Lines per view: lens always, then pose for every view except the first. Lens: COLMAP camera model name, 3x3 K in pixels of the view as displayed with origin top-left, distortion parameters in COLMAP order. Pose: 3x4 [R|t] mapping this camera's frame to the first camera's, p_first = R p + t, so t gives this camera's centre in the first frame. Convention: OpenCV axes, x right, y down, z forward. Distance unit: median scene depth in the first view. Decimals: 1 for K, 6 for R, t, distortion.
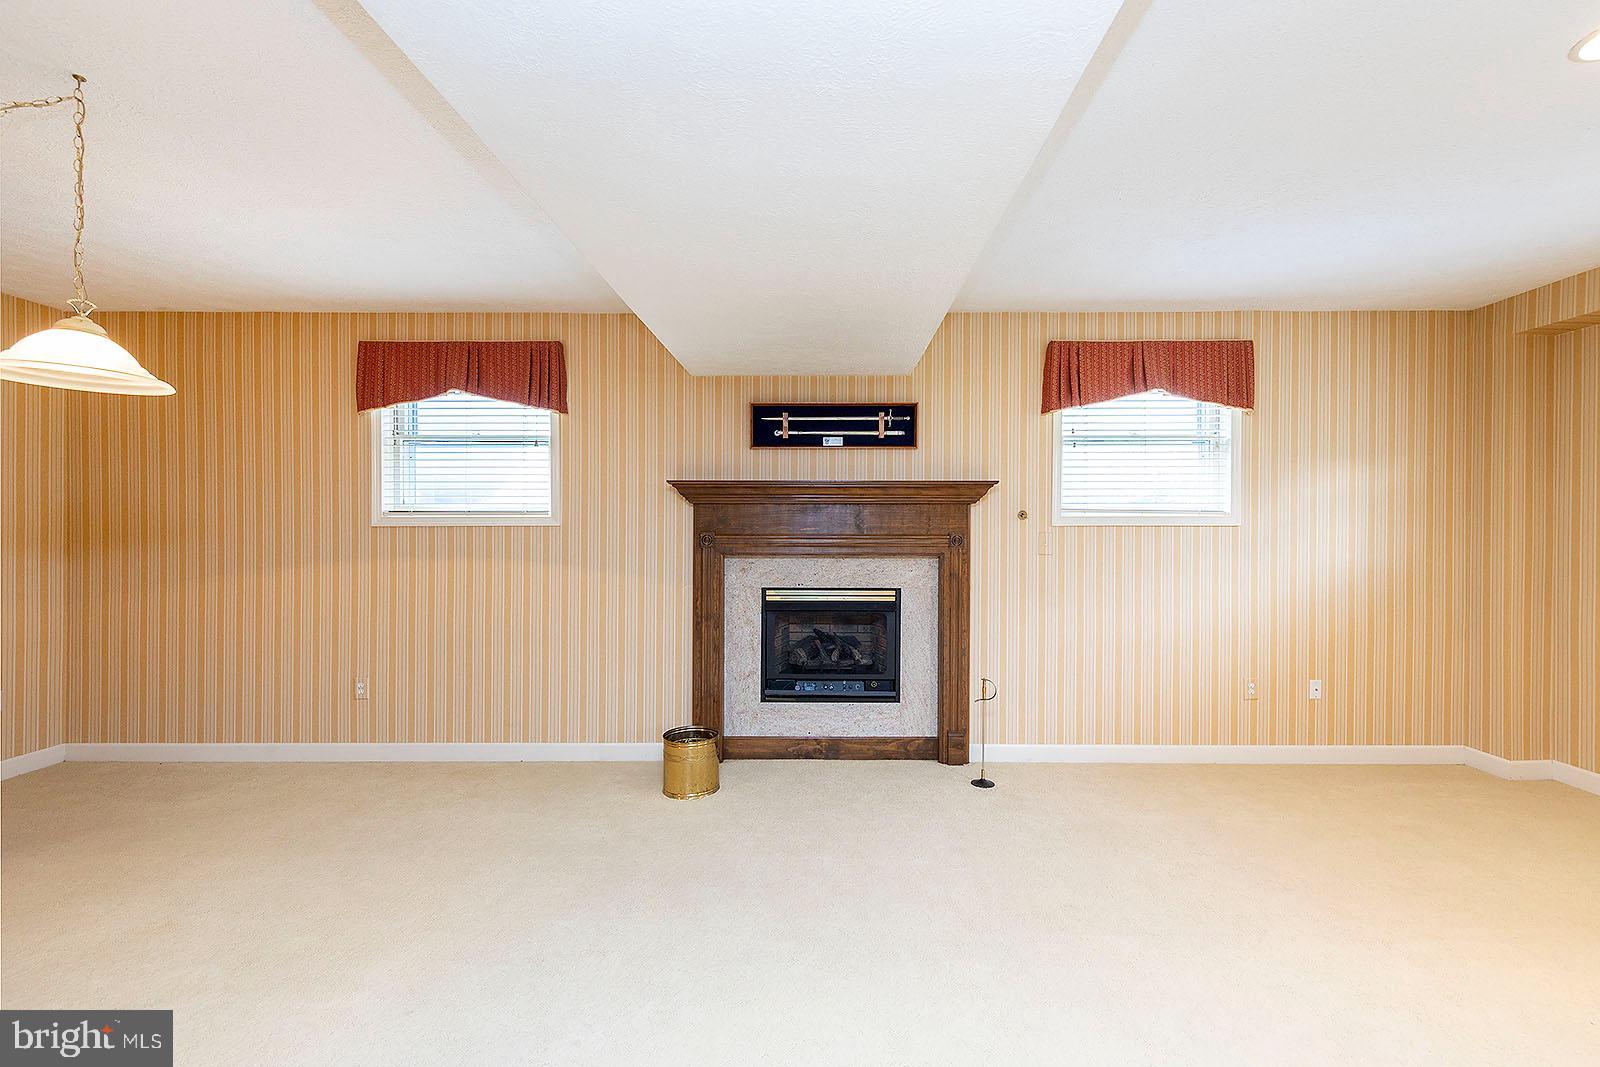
lens RADIAL K [[703.4, 0, 807.1], [0, 703.4, 520.1], [0, 0, 1]] dist [0.006705, -0.001671]
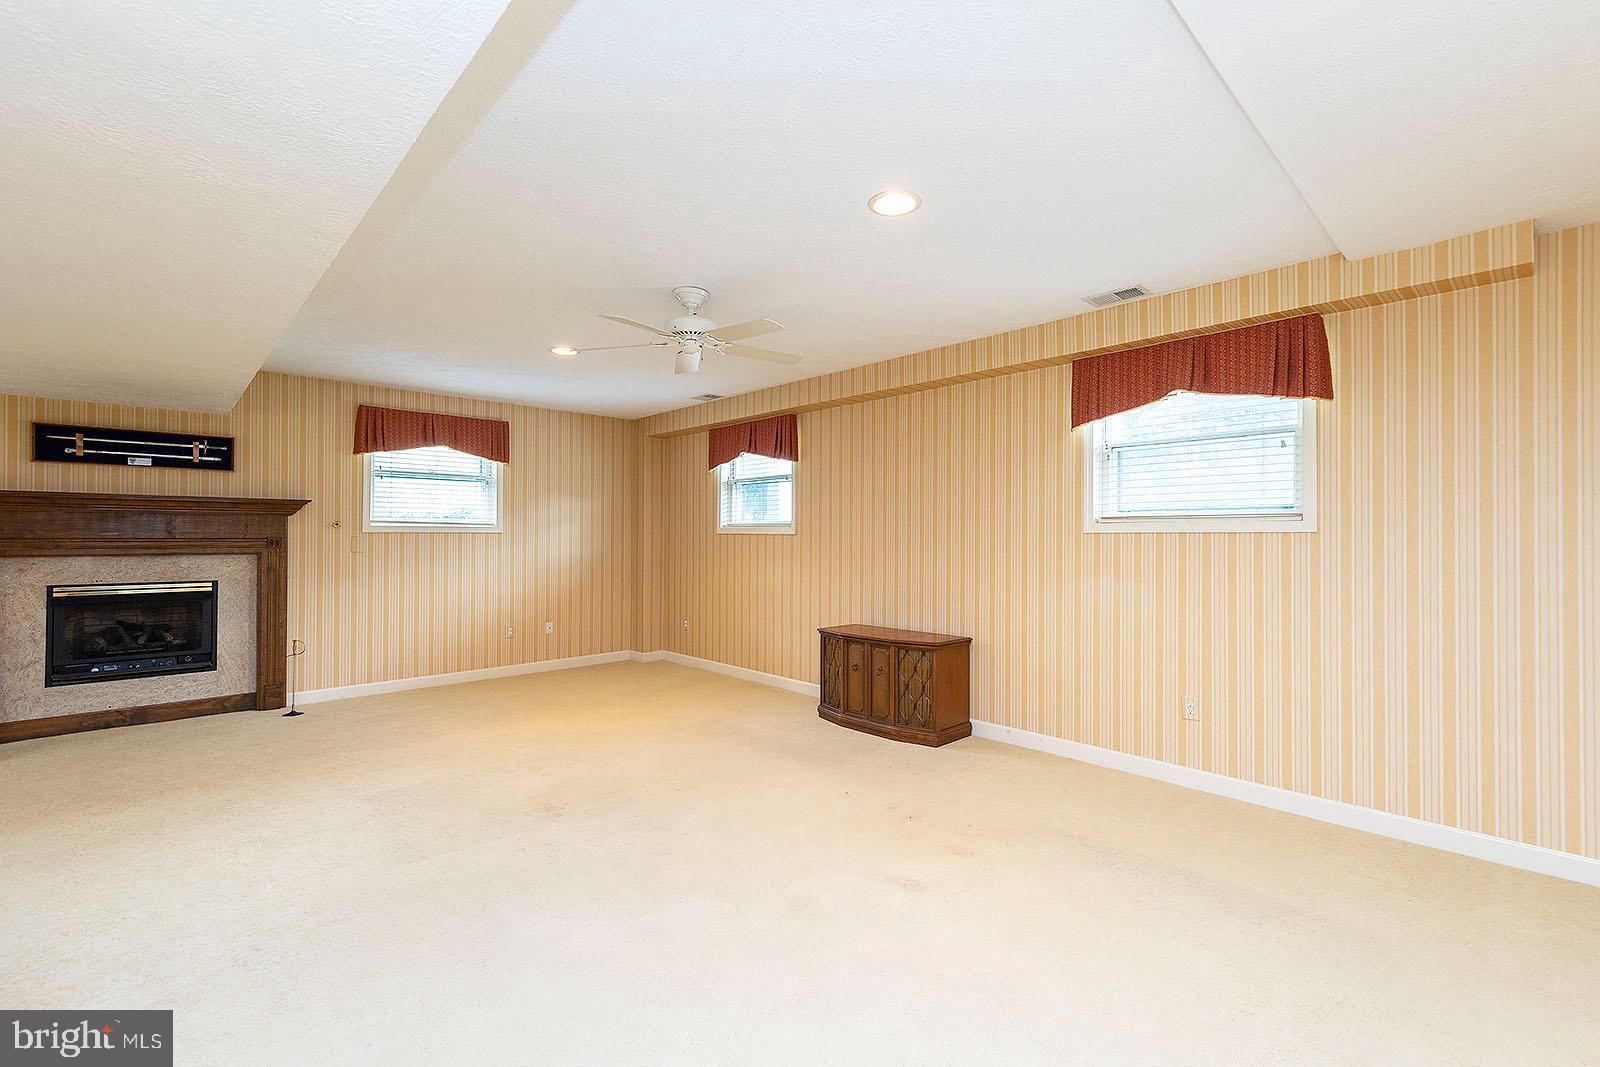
lens RADIAL K [[664.2, 0, 845.5], [0, 664.2, 534.2], [0, 0, 1]] dist [0.004267, -0.000211]
pose [[0.680094, 0.002061, 0.733122, 0.021068], [-0.004468, 0.999989, 0.001333, 0.006307], [-0.733111, -0.004182, 0.680096, -0.661577]]
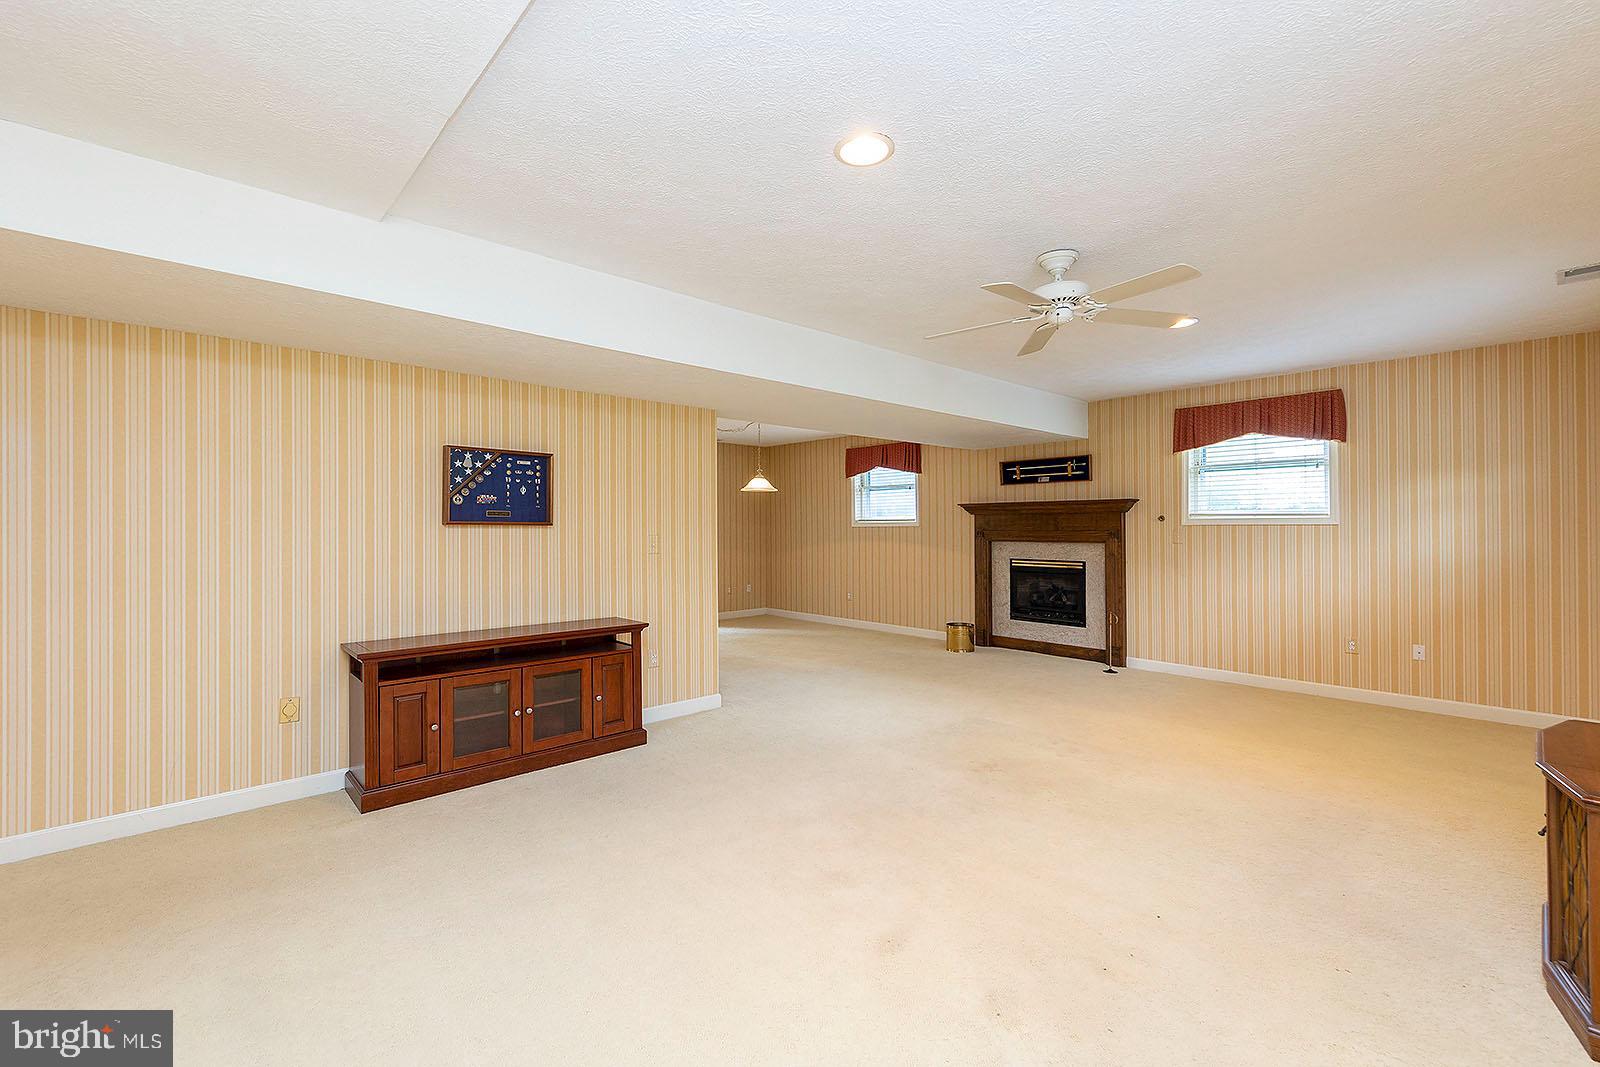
lens RADIAL K [[703.4, 0, 795.2], [0, 703.4, 535.5], [0, 0, 1]] dist [0.006705, -0.001671]
pose [[0.692960, 0.005785, -0.720953, 0.892711], [0.005358, 0.999899, 0.013173, 0.006052], [0.720956, -0.012992, 0.692859, -0.719770]]
